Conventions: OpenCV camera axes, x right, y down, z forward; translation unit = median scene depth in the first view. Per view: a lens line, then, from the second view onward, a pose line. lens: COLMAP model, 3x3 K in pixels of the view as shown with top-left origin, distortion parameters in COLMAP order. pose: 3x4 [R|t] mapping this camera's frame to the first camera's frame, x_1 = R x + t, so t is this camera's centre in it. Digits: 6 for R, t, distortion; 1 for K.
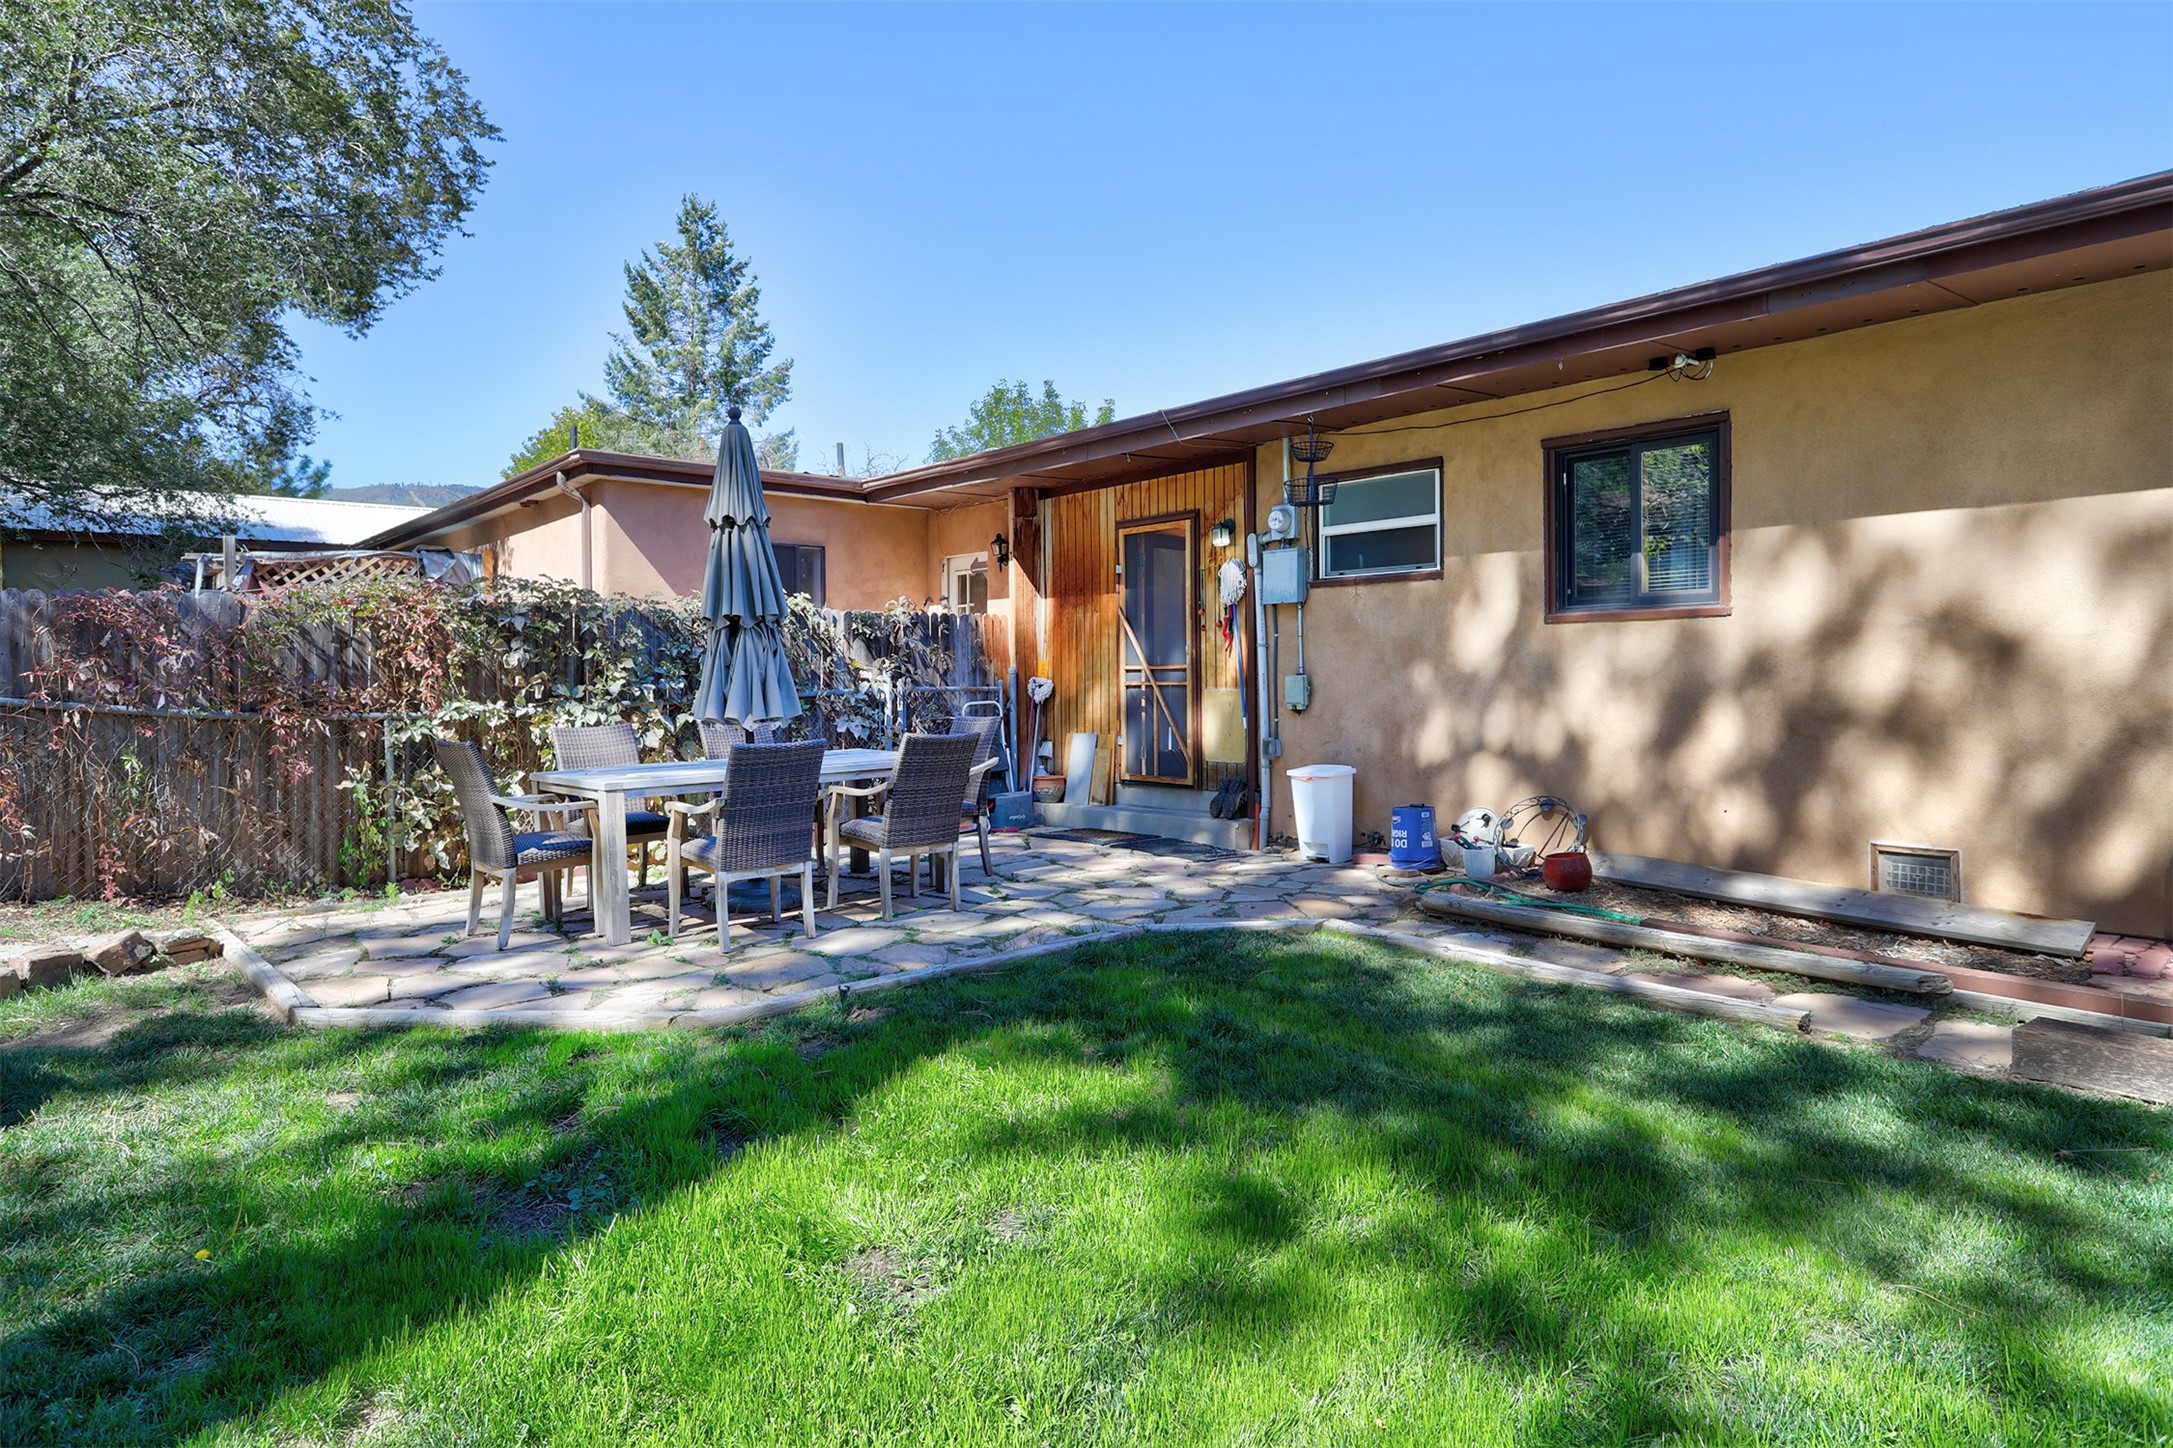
lens RADIAL K [[1252.9, 0, 1039.5], [0, 1252.9, 718.5], [0, 0, 1]] dist [-0.005466, -0.001311]
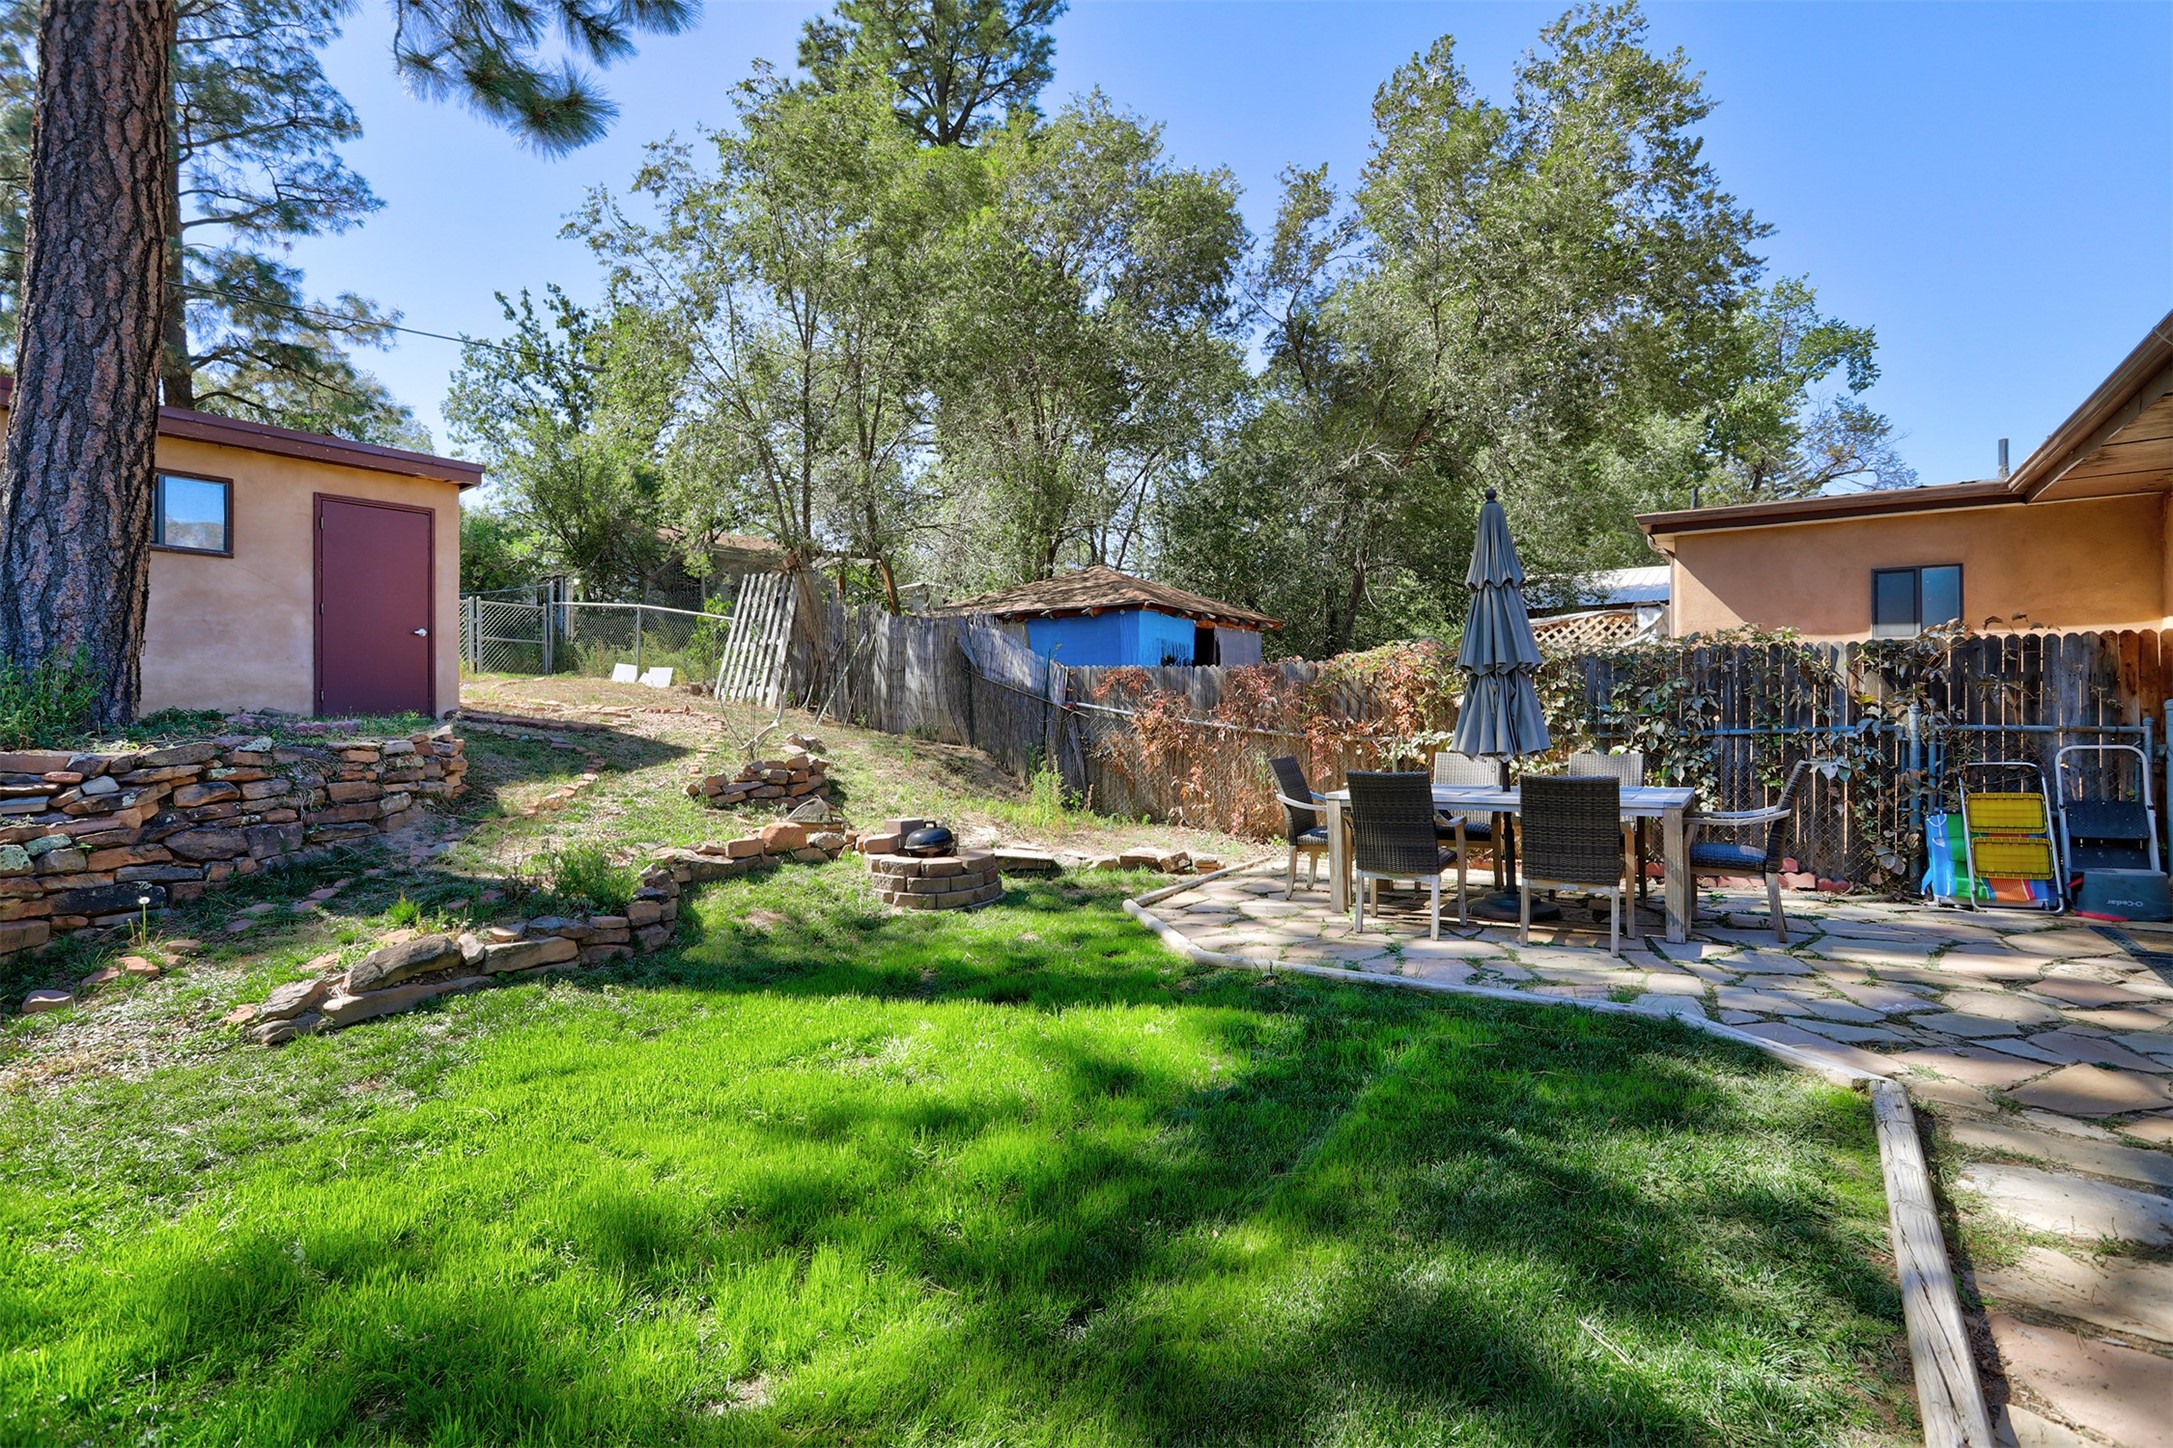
lens RADIAL K [[1012.1, 0, 1088.3], [0, 1012.1, 715.9], [0, 0, 1]] dist [-0.003786, 0.000853]
pose [[0.288755, 0.010057, -0.957350, 0.517992], [-0.026874, 0.999636, 0.002396, -0.023689], [0.957026, 0.025036, 0.288920, 0.327691]]
